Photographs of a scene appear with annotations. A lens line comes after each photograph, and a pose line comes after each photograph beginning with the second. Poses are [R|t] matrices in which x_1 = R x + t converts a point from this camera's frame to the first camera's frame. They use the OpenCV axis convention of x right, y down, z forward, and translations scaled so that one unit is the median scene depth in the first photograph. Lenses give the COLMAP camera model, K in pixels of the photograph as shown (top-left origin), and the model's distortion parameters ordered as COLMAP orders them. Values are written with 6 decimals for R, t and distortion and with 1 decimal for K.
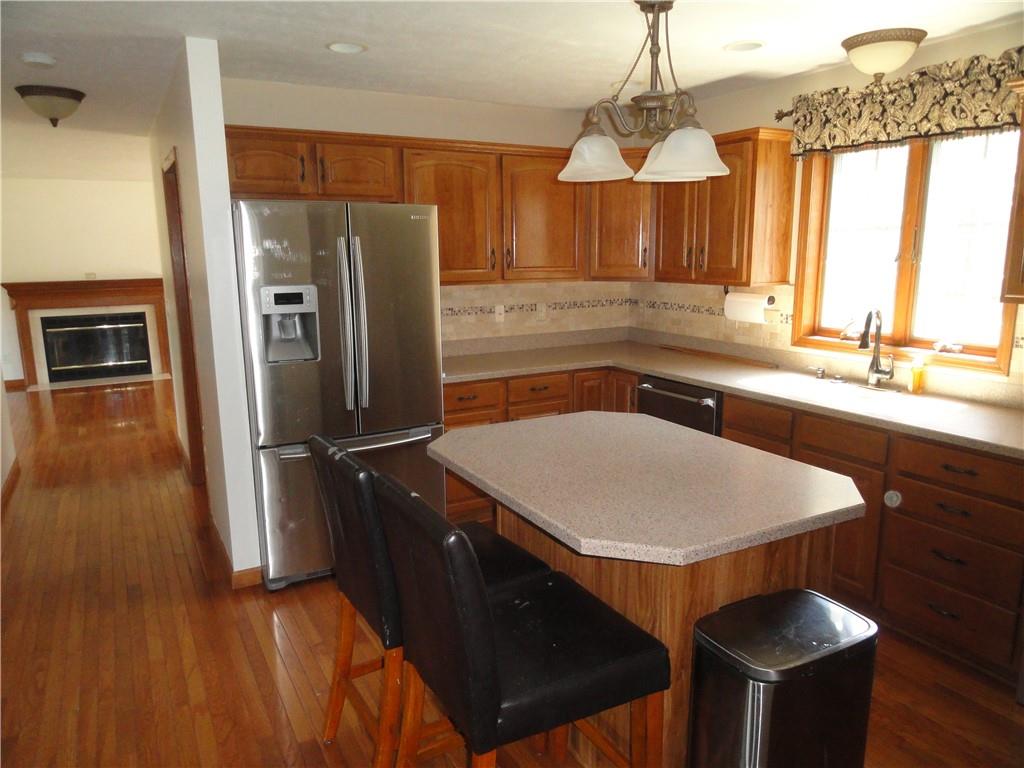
lens RADIAL K [[720.8, 0, 511.3], [0, 720.8, 382.6], [0, 0, 1]] dist [-0.000205, 0.008221]
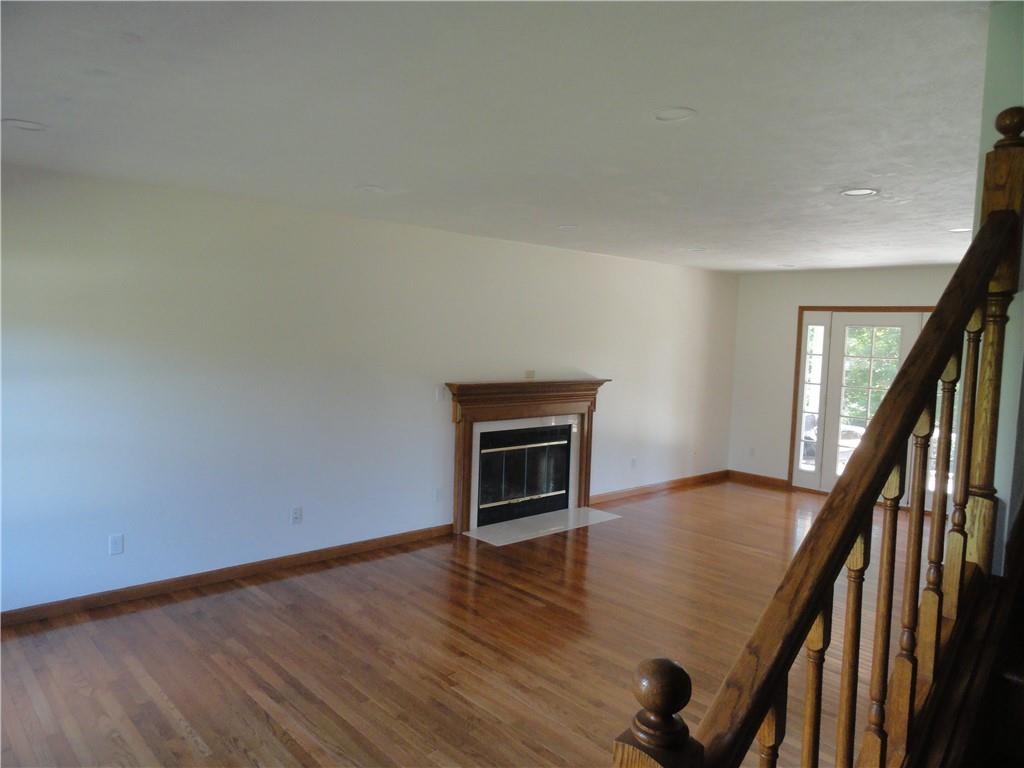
lens RADIAL K [[720.8, 0, 512.4], [0, 720.8, 385.1], [0, 0, 1]] dist [-0.000205, 0.008221]
pose [[0.972989, 0.031648, 0.228672, -0.764795], [-0.004122, 0.992782, -0.119858, -0.051688], [-0.230815, 0.115678, 0.966097, 0.311764]]
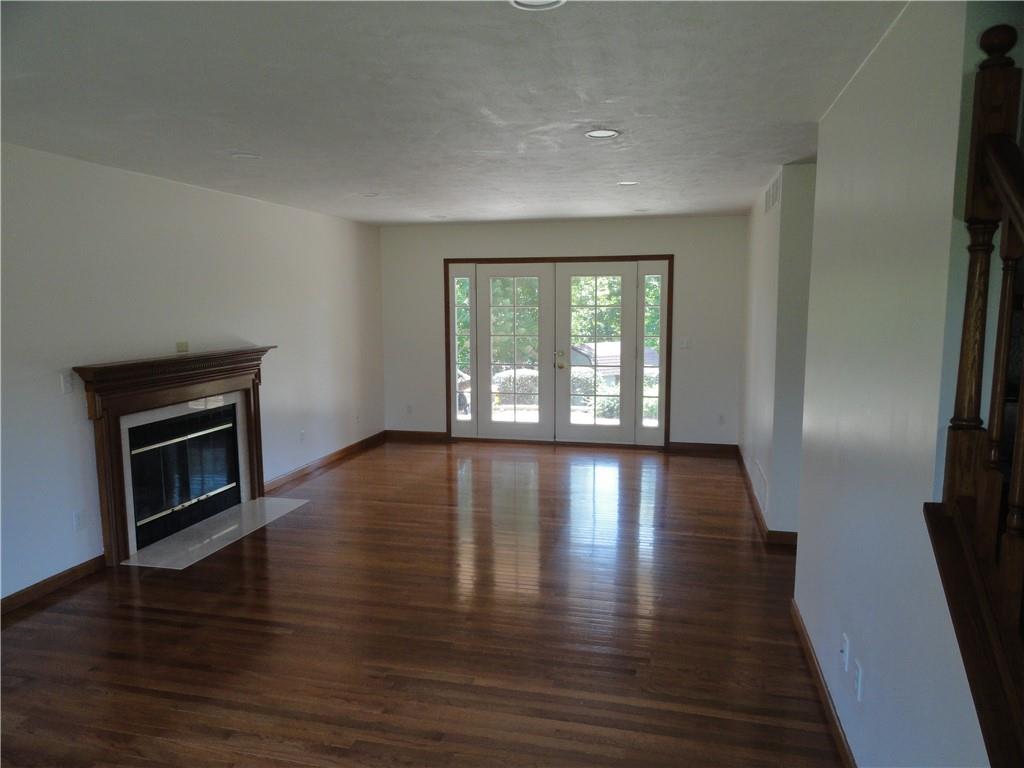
lens RADIAL K [[720.8, 0, 510.5], [0, 720.8, 386.3], [0, 0, 1]] dist [-0.000205, 0.008221]
pose [[0.688313, -0.077885, 0.721221, -0.818602], [0.136542, 0.990359, -0.023363, -0.069044], [-0.712448, 0.114558, 0.692311, 0.425100]]
